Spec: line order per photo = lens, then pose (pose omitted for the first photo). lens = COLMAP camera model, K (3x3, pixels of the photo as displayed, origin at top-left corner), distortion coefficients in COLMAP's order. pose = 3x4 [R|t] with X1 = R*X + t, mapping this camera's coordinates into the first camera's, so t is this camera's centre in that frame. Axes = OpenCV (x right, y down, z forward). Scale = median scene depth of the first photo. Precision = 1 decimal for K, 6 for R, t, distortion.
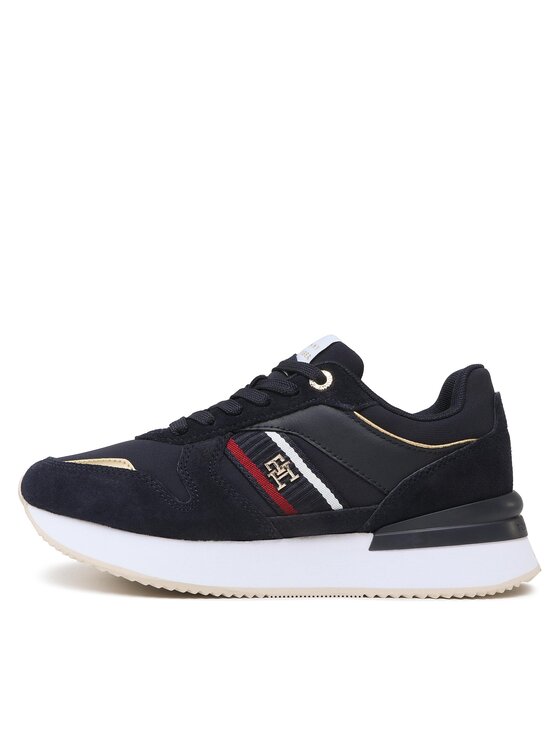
lens RADIAL K [[798.3, 0, 280.3], [0, 798.3, 411.7], [0, 0, 1]] dist [-0.007287, 0.003515]
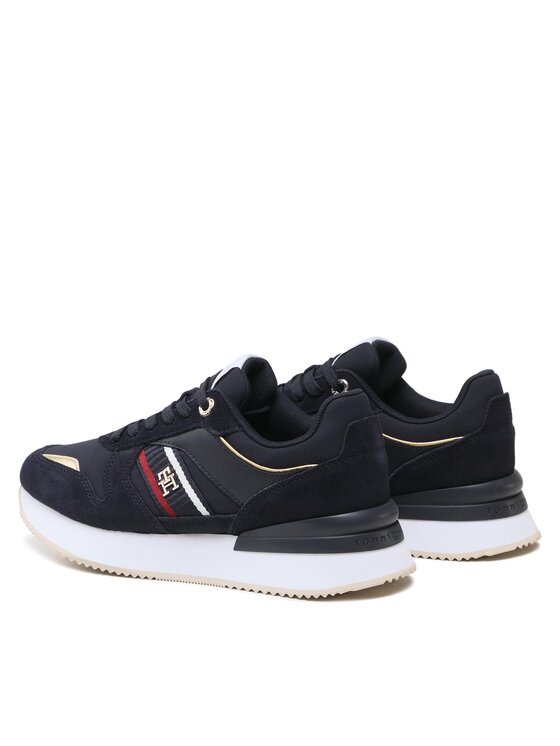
lens RADIAL K [[2866.4, 0, 280.0], [0, 2866.4, 373.0], [0, 0, 1]] dist [-0.028989, -0.106808]
pose [[0.850616, 0.056121, -0.522783, 2.441222], [0.016032, 0.991057, 0.132476, -0.671331], [0.525543, -0.121067, 0.842109, -2.606584]]
